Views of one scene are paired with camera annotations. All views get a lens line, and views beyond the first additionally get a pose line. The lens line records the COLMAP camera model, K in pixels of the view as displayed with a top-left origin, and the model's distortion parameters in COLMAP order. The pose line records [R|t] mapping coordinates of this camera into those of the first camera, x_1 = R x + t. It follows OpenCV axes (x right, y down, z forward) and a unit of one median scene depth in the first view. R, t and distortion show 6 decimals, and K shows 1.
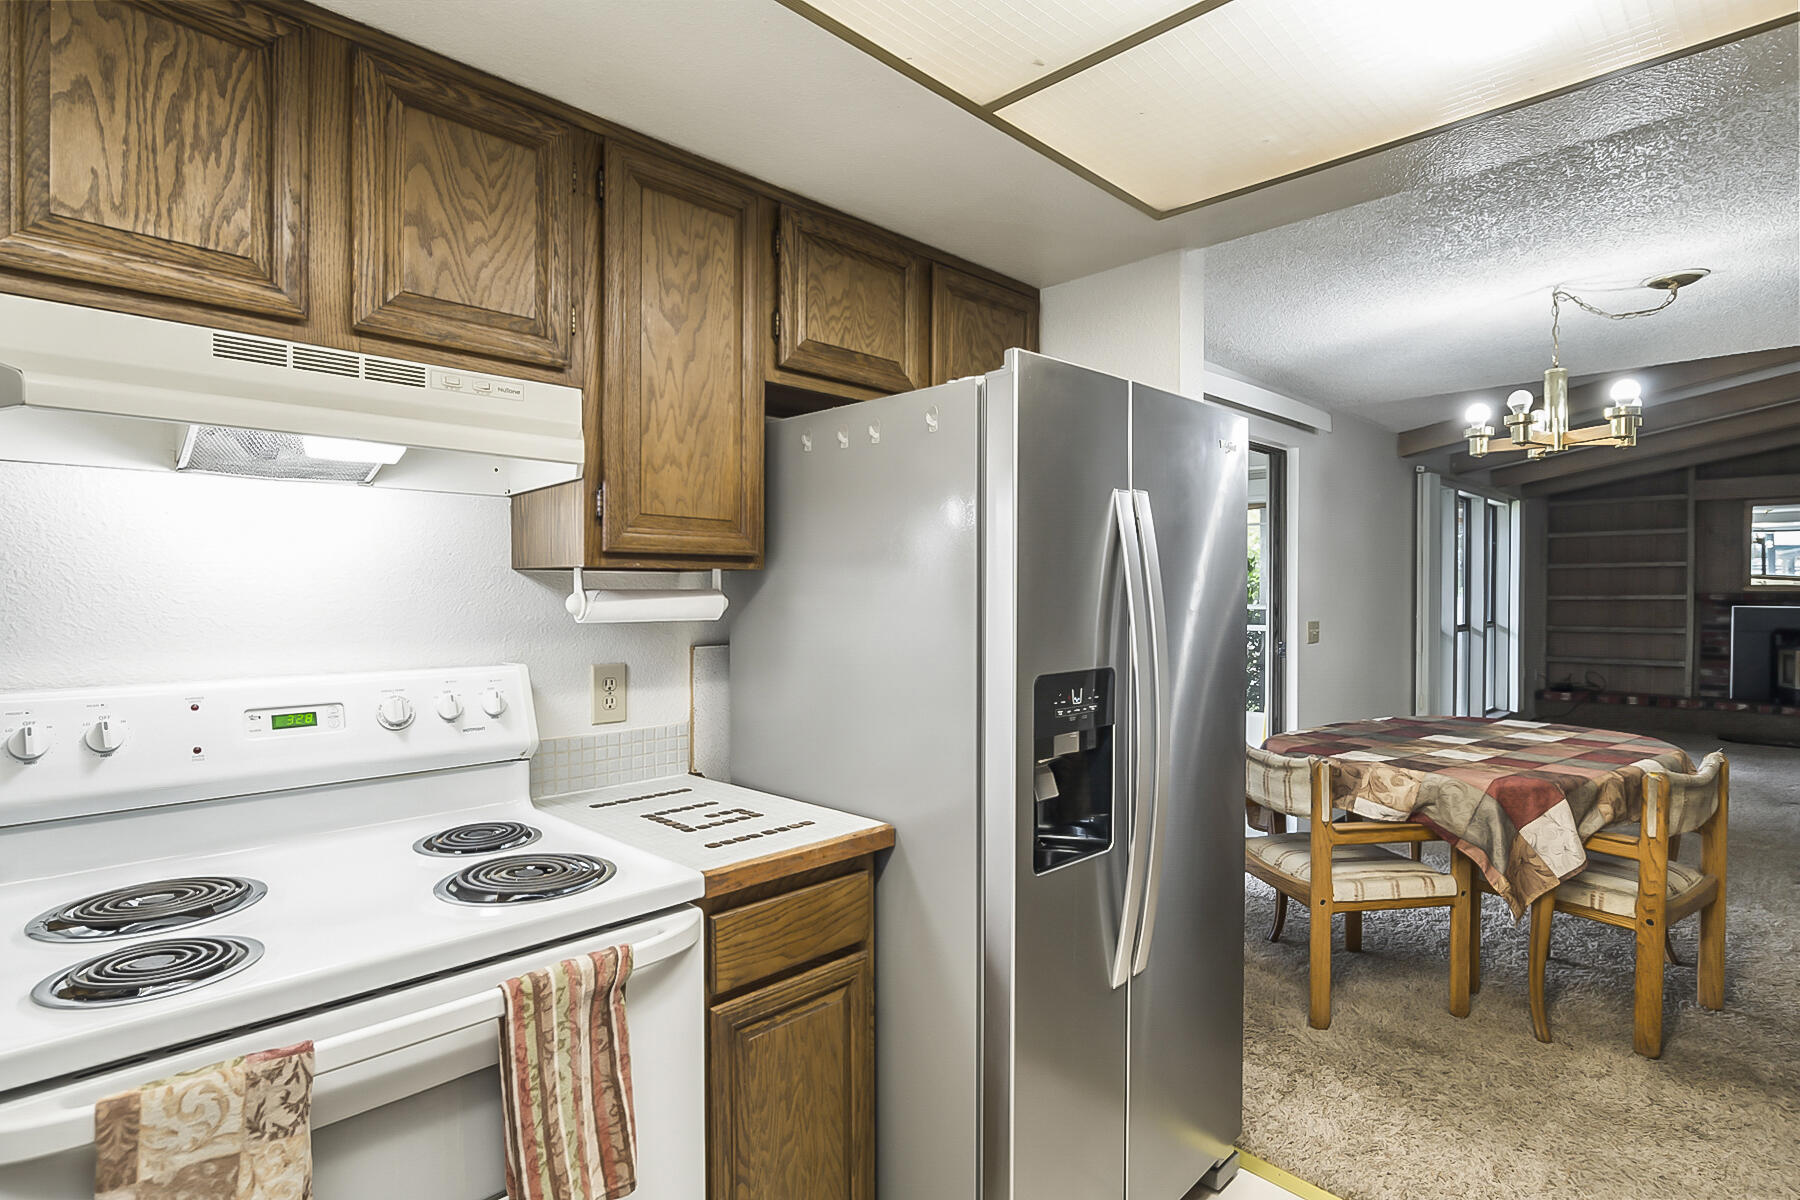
lens RADIAL K [[913.4, 0, 894.2], [0, 913.4, 599.5], [0, 0, 1]] dist [-0.006007, 0.001567]
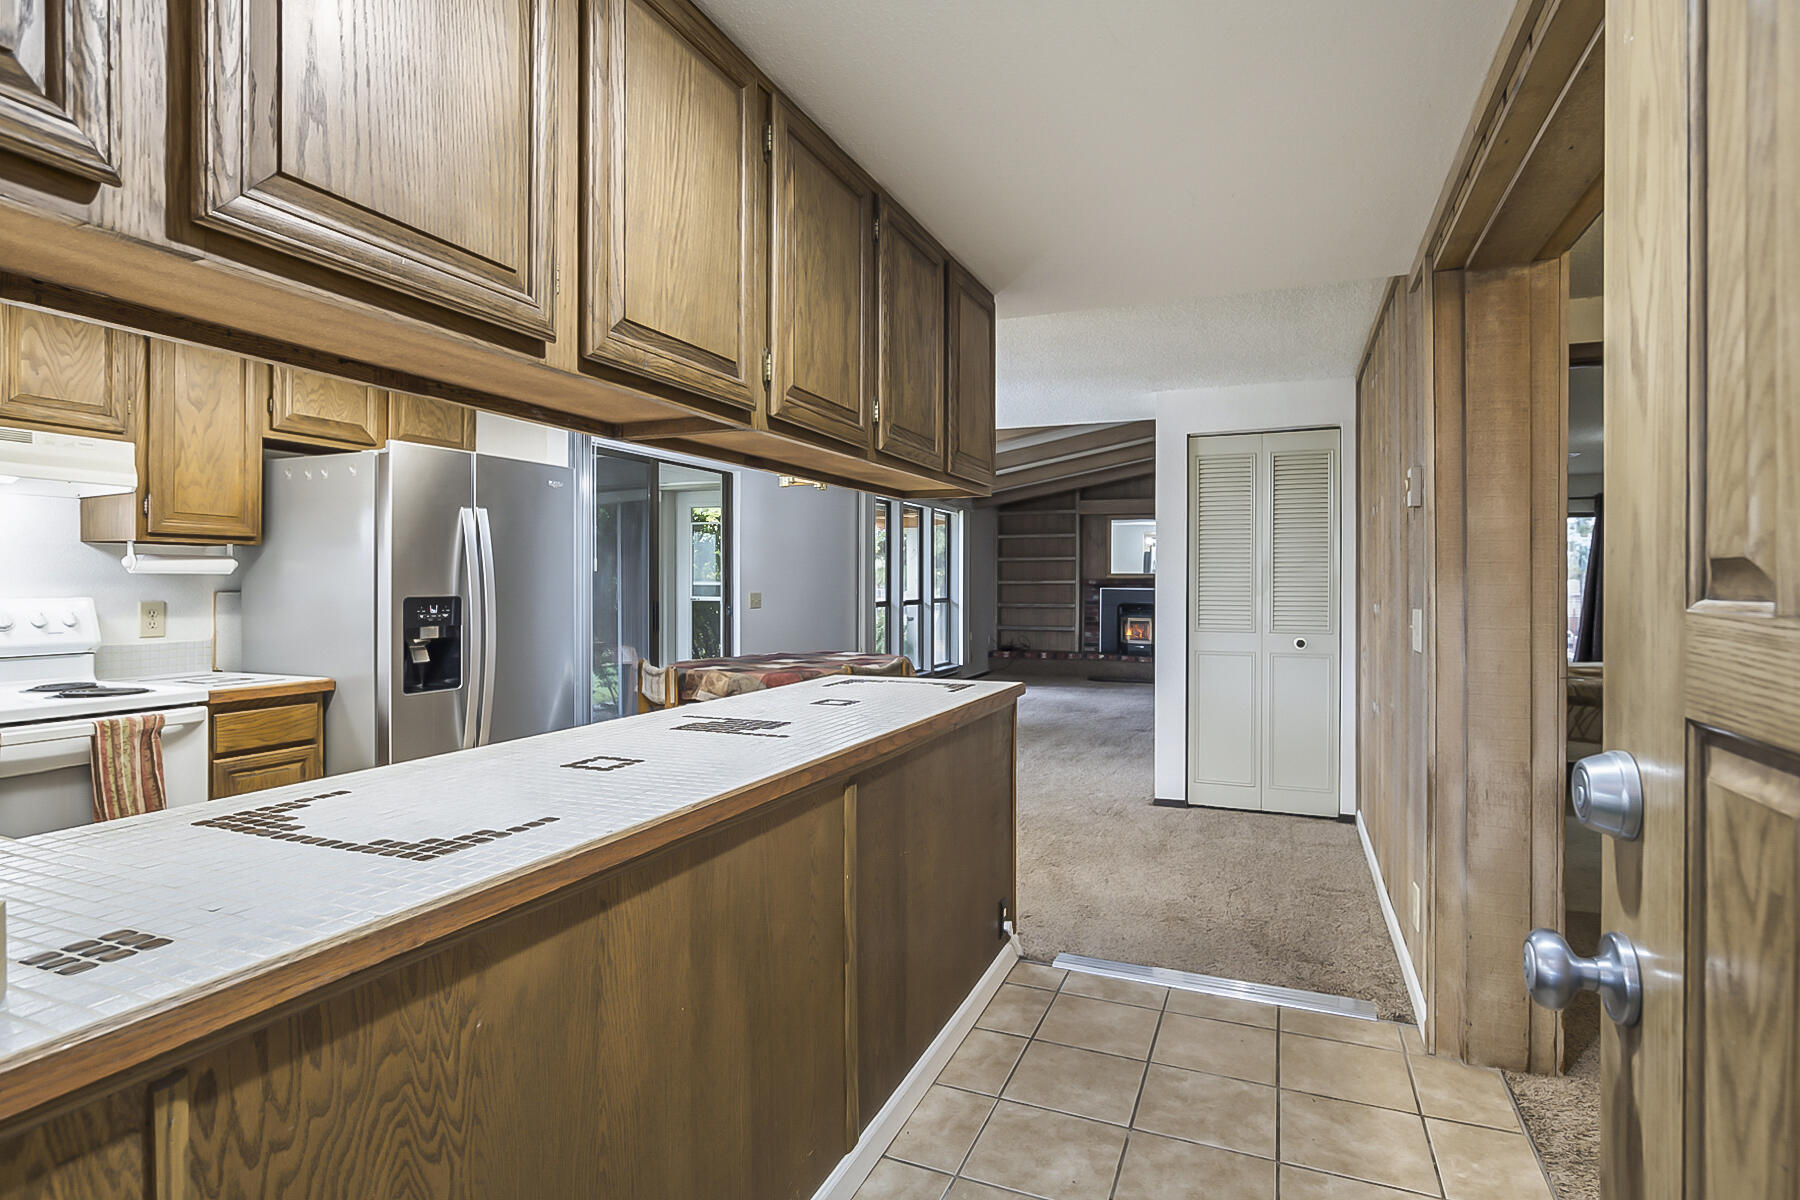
lens RADIAL K [[922.0, 0, 897.2], [0, 922.0, 585.5], [0, 0, 1]] dist [-0.004068, 0.002454]
pose [[0.929415, 0.002519, 0.369028, 0.373634], [-0.000105, 0.999978, -0.006561, 0.061900], [-0.369037, 0.006059, 0.929395, -1.198170]]
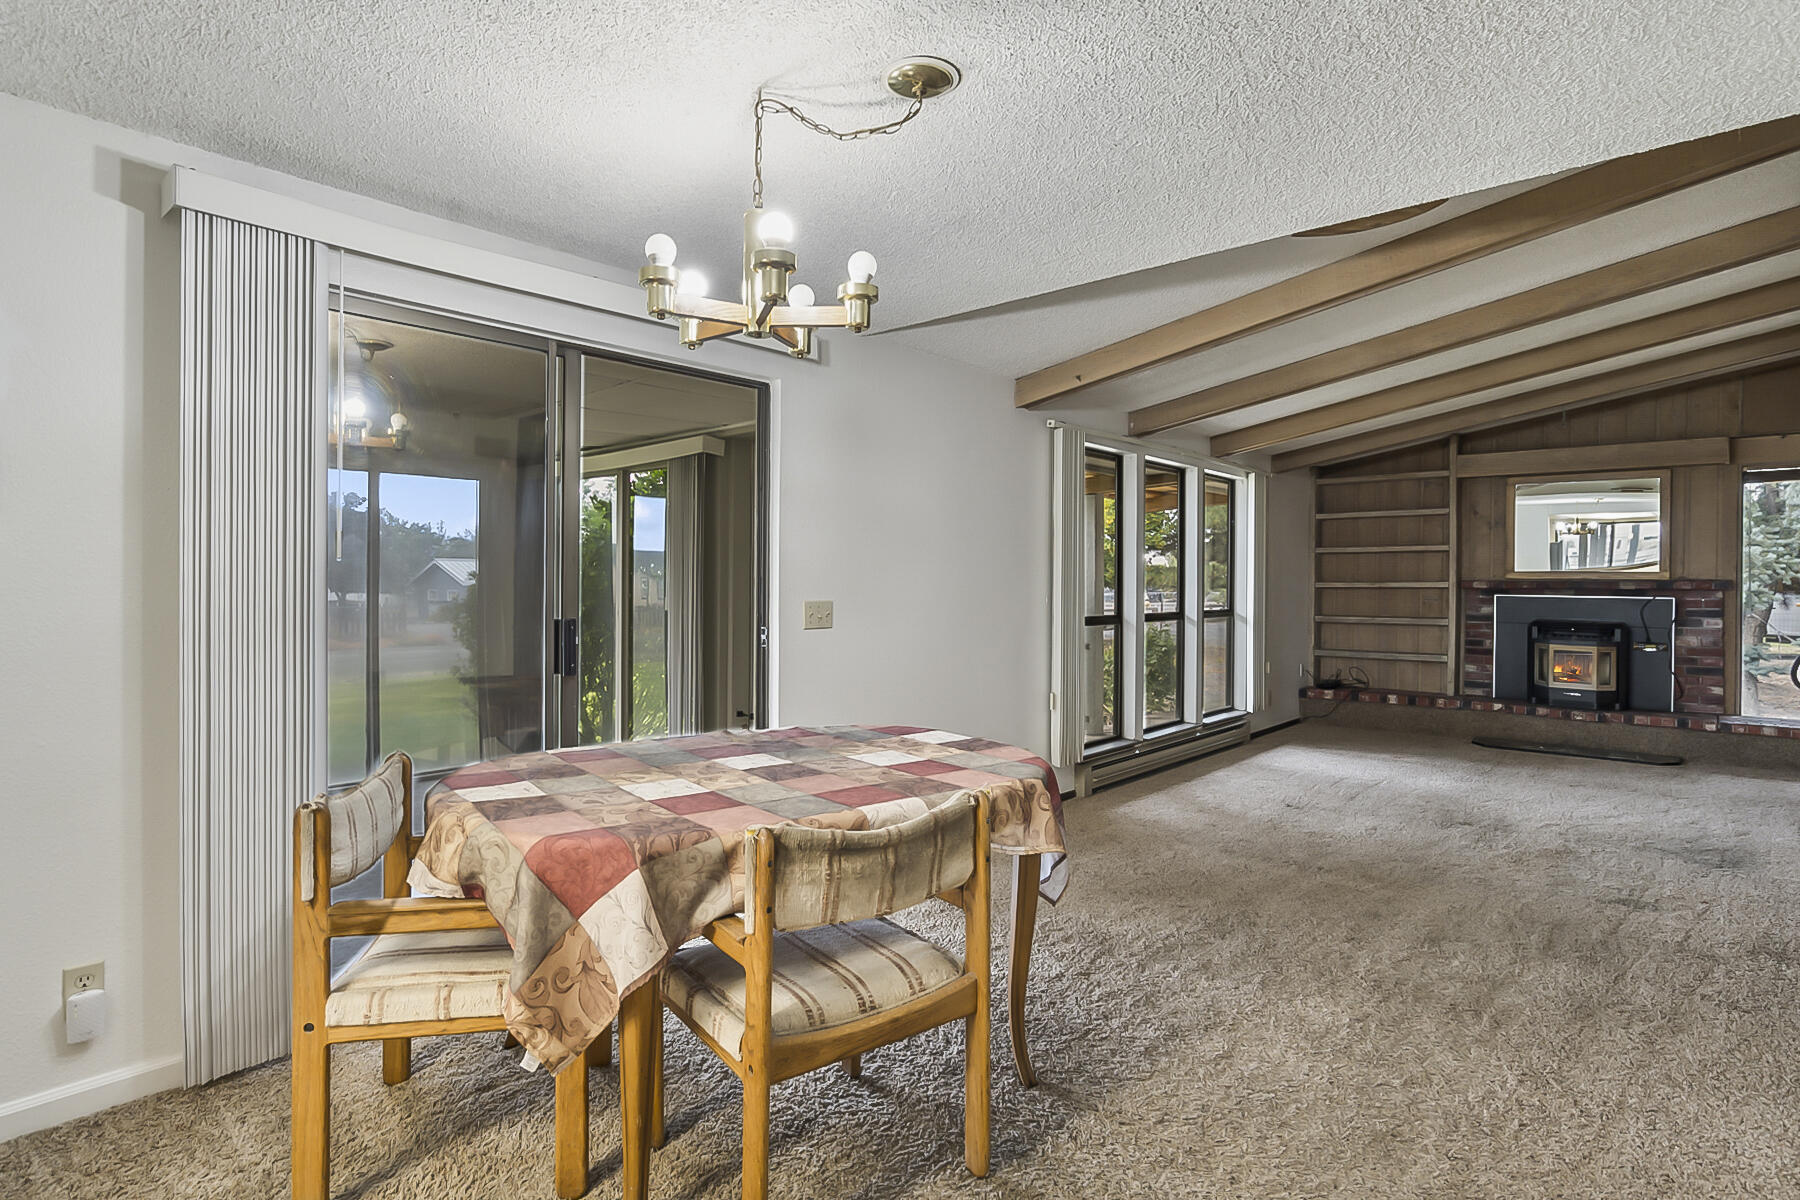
lens RADIAL K [[922.0, 0, 897.2], [0, 922.0, 585.5], [0, 0, 1]] dist [-0.004068, 0.002454]
pose [[0.998870, 0.007434, 0.046945, 1.387411], [-0.007114, 0.999950, -0.006999, 0.042301], [-0.046995, 0.006657, 0.998873, 0.560023]]
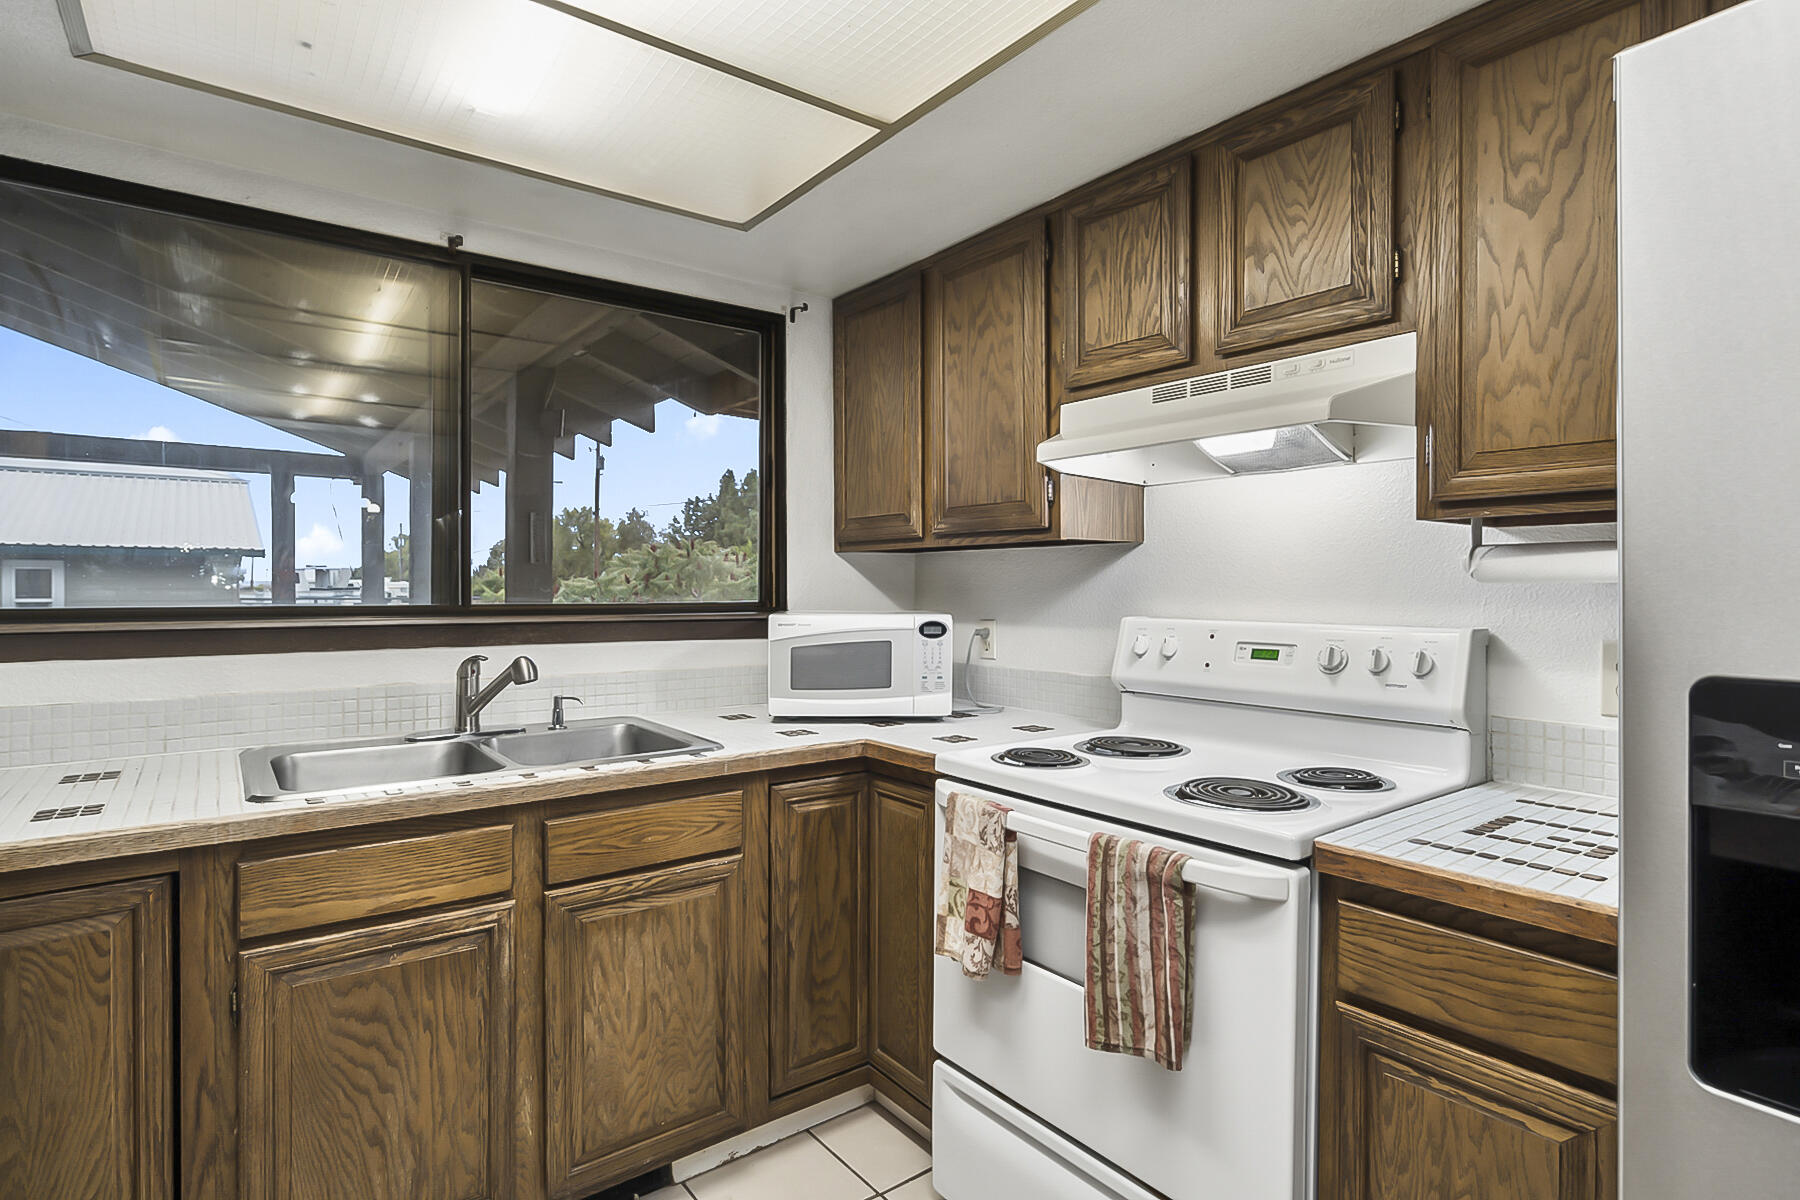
lens RADIAL K [[922.0, 0, 897.2], [0, 922.0, 585.5], [0, 0, 1]] dist [-0.004068, 0.002454]
pose [[-0.136946, -0.001585, -0.990577, 0.630362], [-0.010314, 0.999947, -0.000174, 0.034425], [0.990525, 0.010193, -0.136956, 0.570091]]
